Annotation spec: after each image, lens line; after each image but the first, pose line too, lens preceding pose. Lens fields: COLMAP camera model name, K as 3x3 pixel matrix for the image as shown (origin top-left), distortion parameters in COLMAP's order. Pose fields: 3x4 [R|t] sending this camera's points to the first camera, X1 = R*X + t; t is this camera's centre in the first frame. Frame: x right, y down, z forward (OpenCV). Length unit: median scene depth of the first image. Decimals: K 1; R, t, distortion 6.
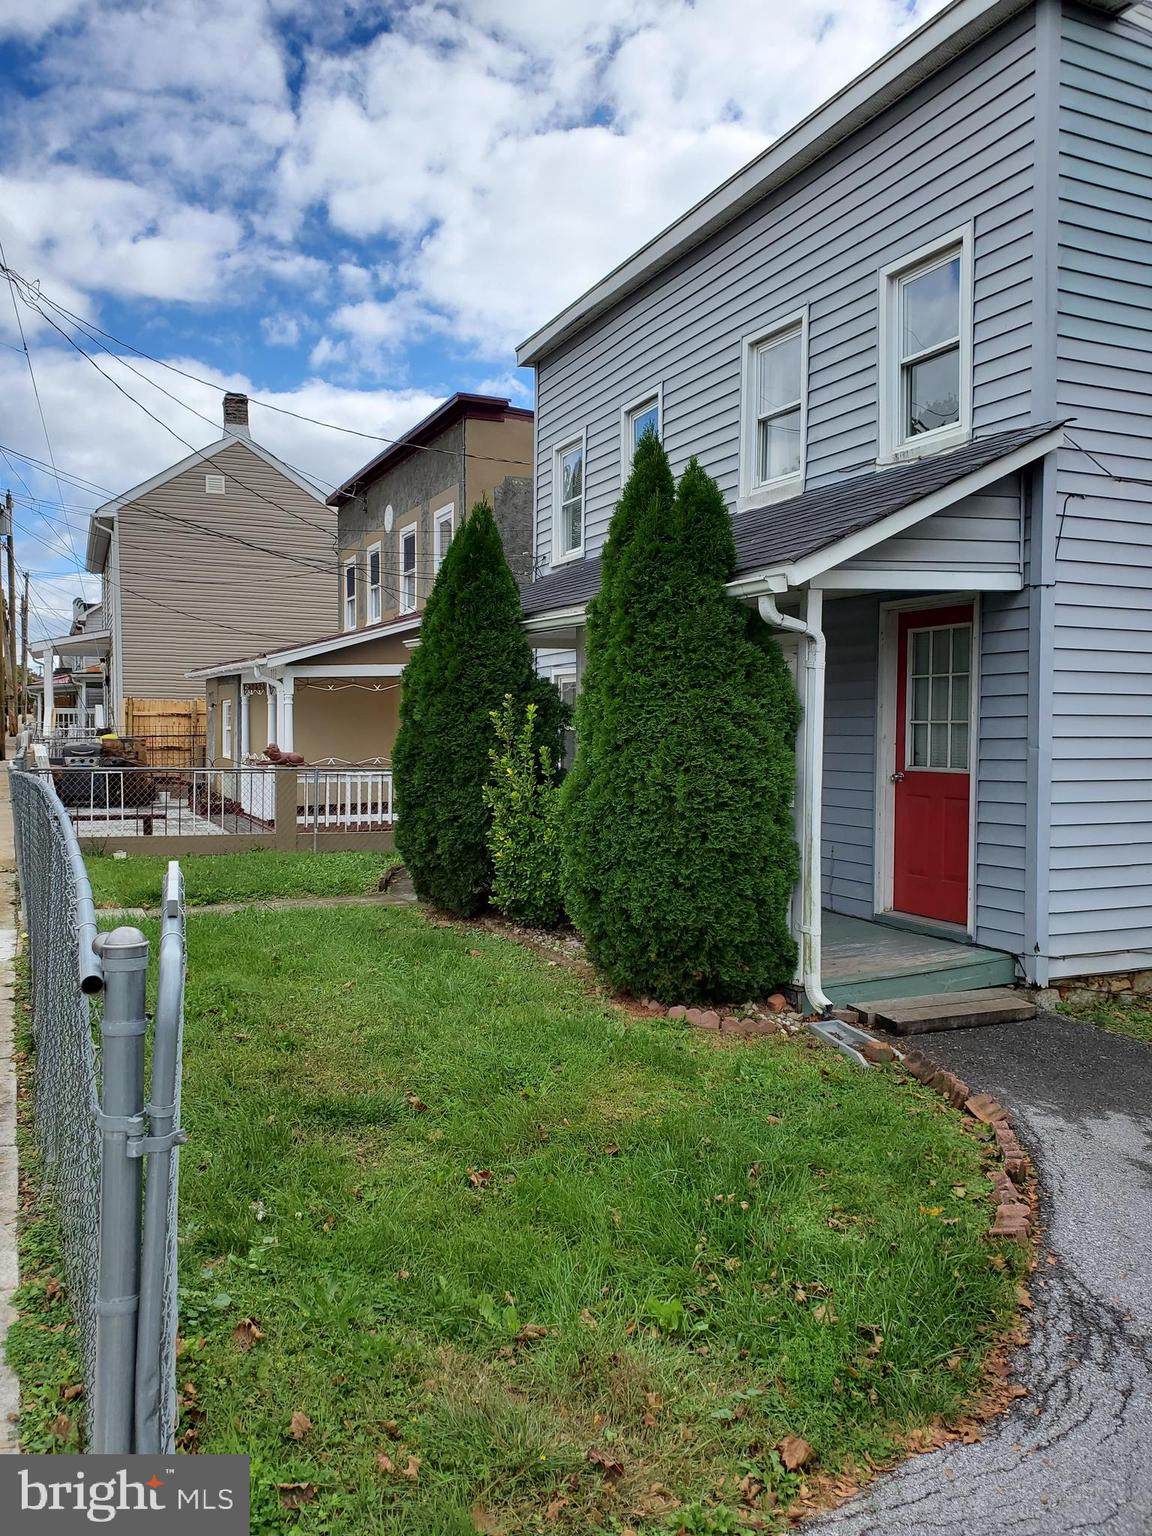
lens RADIAL K [[1209.6, 0, 571.3], [0, 1209.6, 763.1], [0, 0, 1]] dist [0.027795, -0.024666]
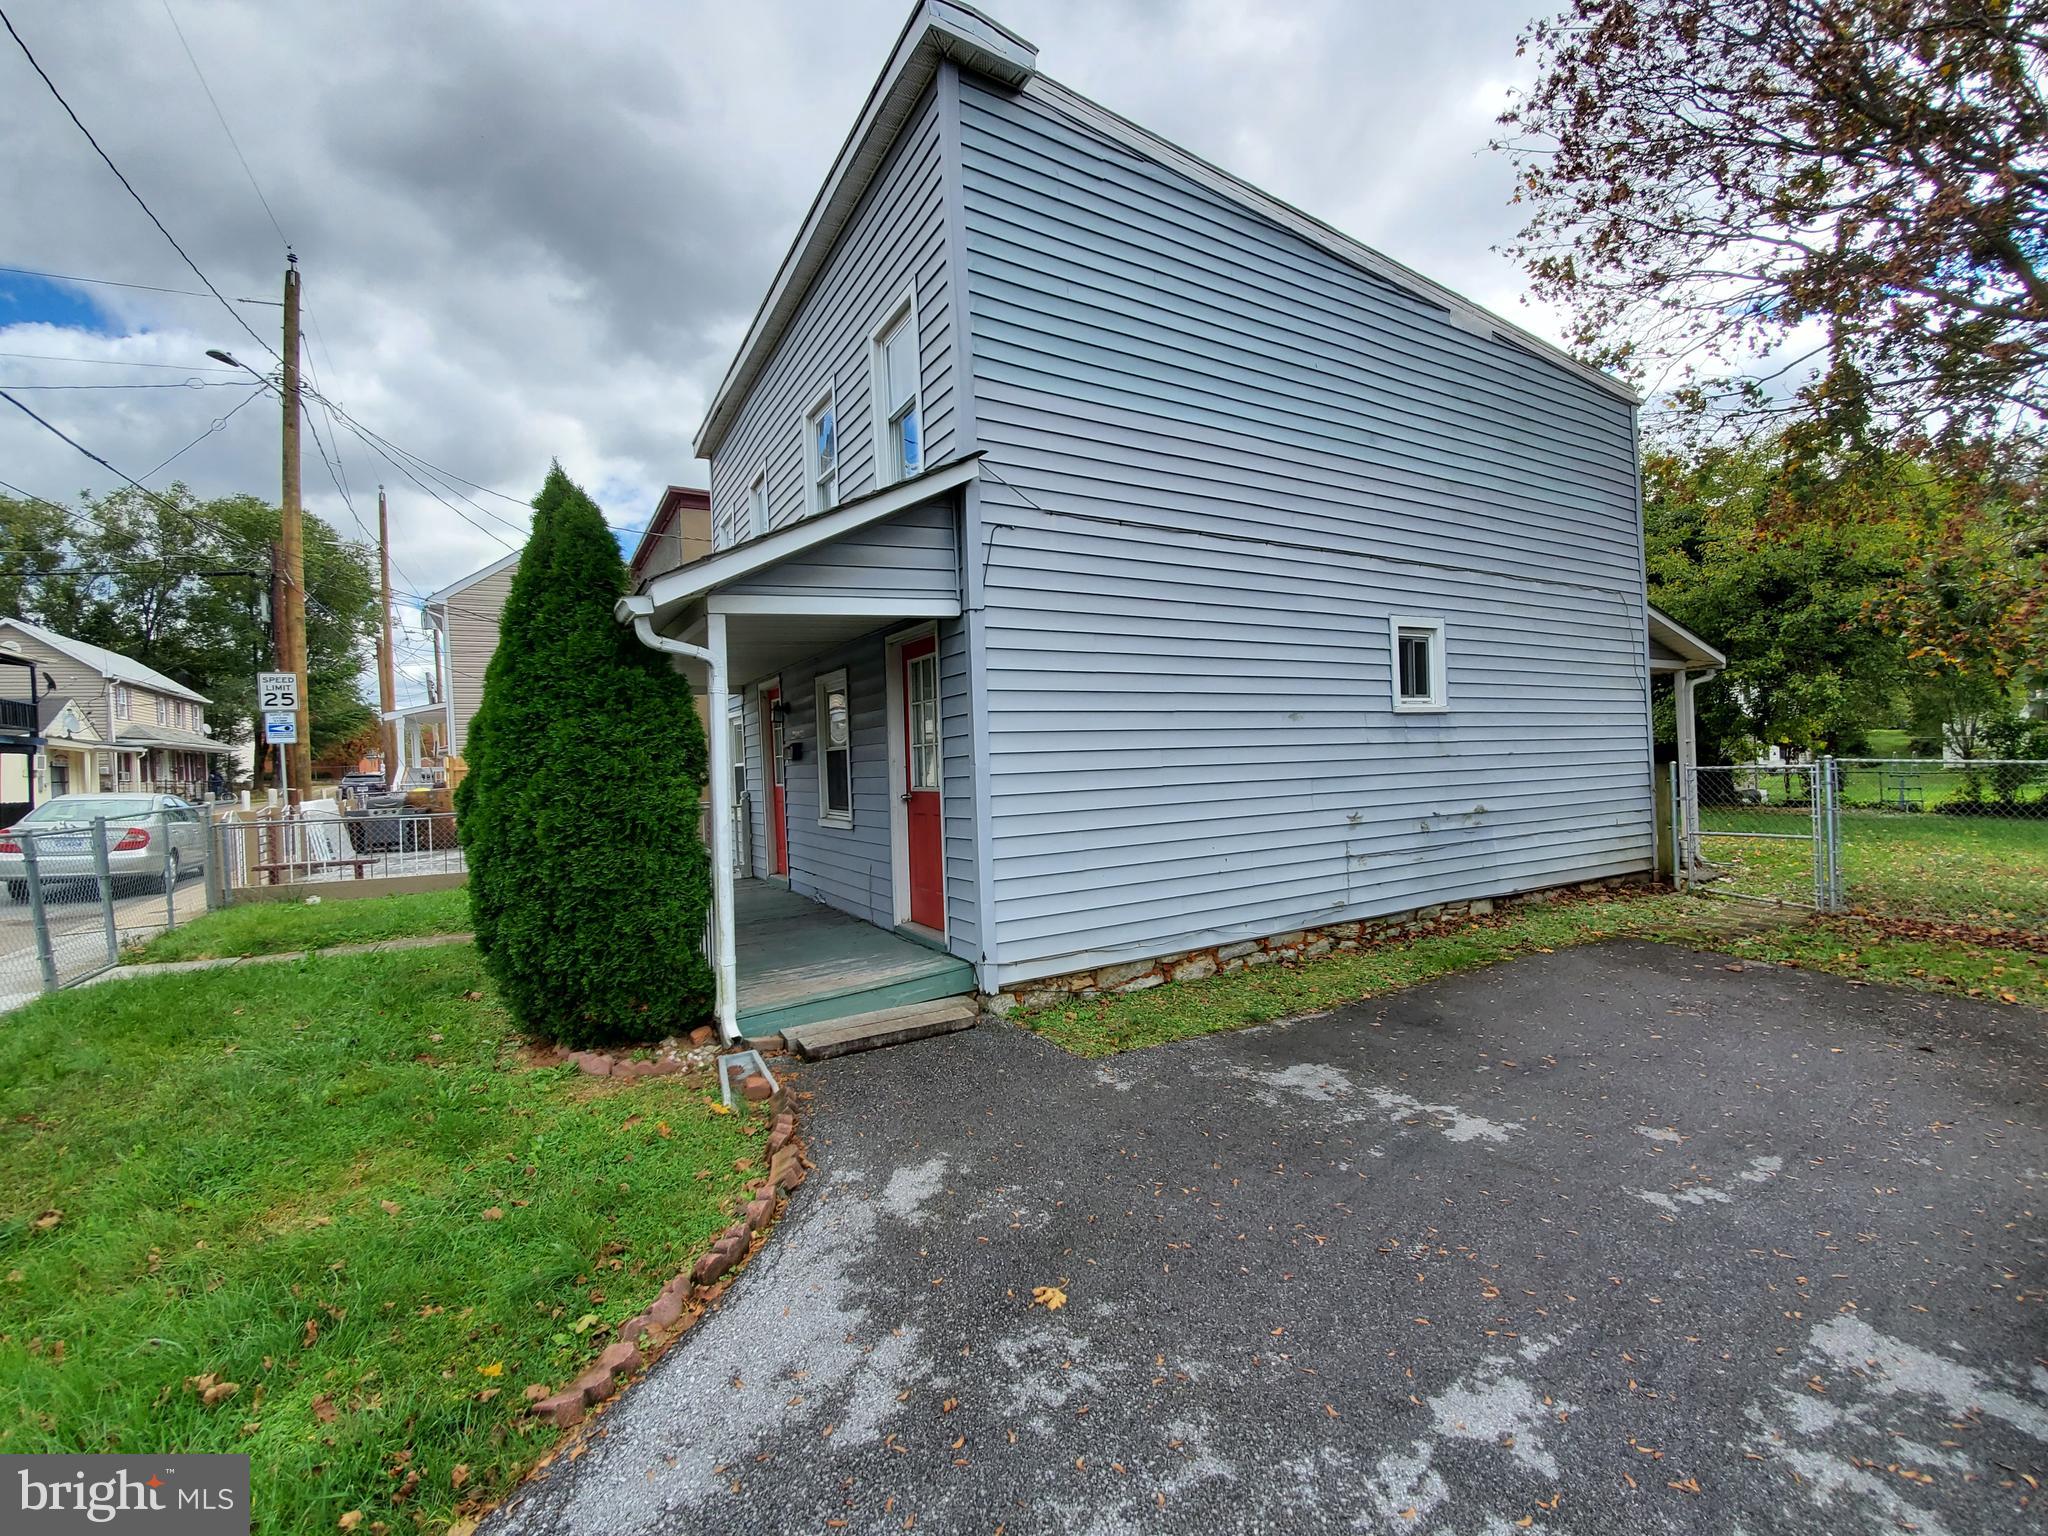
lens RADIAL K [[892.6, 0, 1052.6], [0, 892.6, 760.1], [0, 0, 1]] dist [-0.002549, -0.001170]
pose [[0.991439, -0.043604, 0.123076, 0.352499], [0.047355, 0.998494, -0.027713, 0.007673], [-0.121683, 0.033304, 0.992010, 0.227343]]
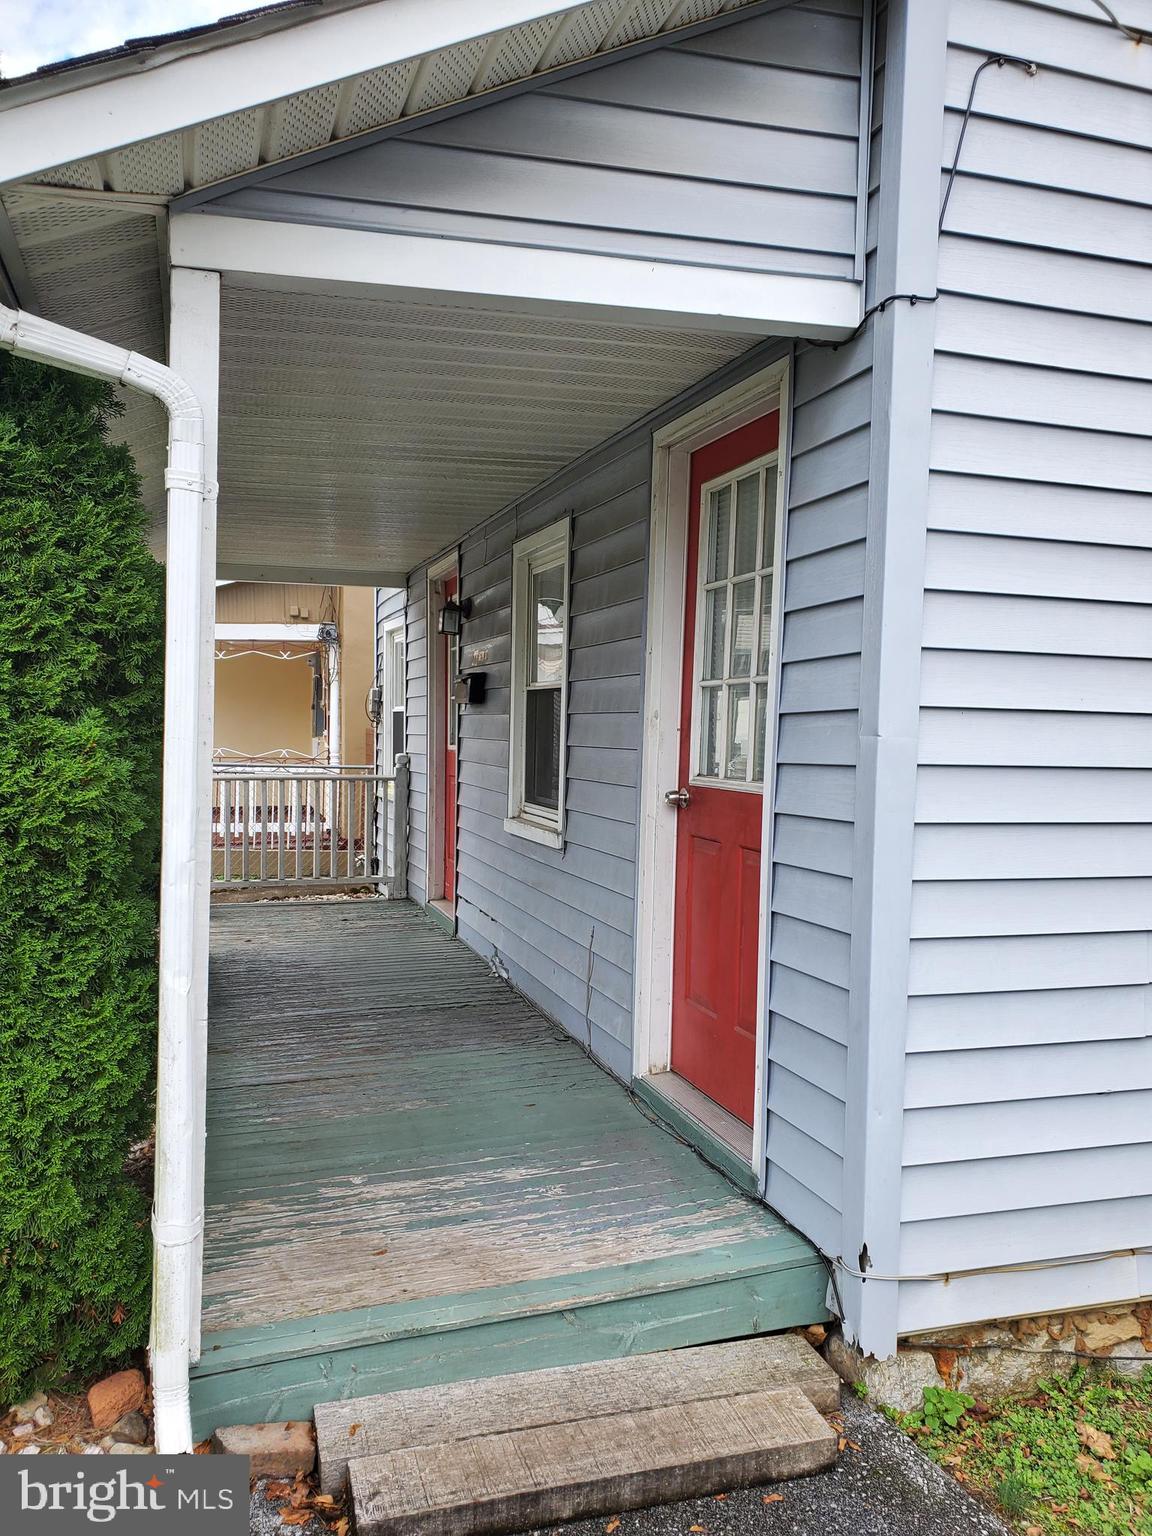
lens RADIAL K [[1209.6, 0, 577.5], [0, 1209.6, 784.0], [0, 0, 1]] dist [0.027795, -0.024666]
pose [[0.993432, 0.021622, -0.112364, 0.331055], [-0.019505, 0.999612, 0.019910, -0.003049], [0.112751, -0.017587, 0.993468, 0.608342]]
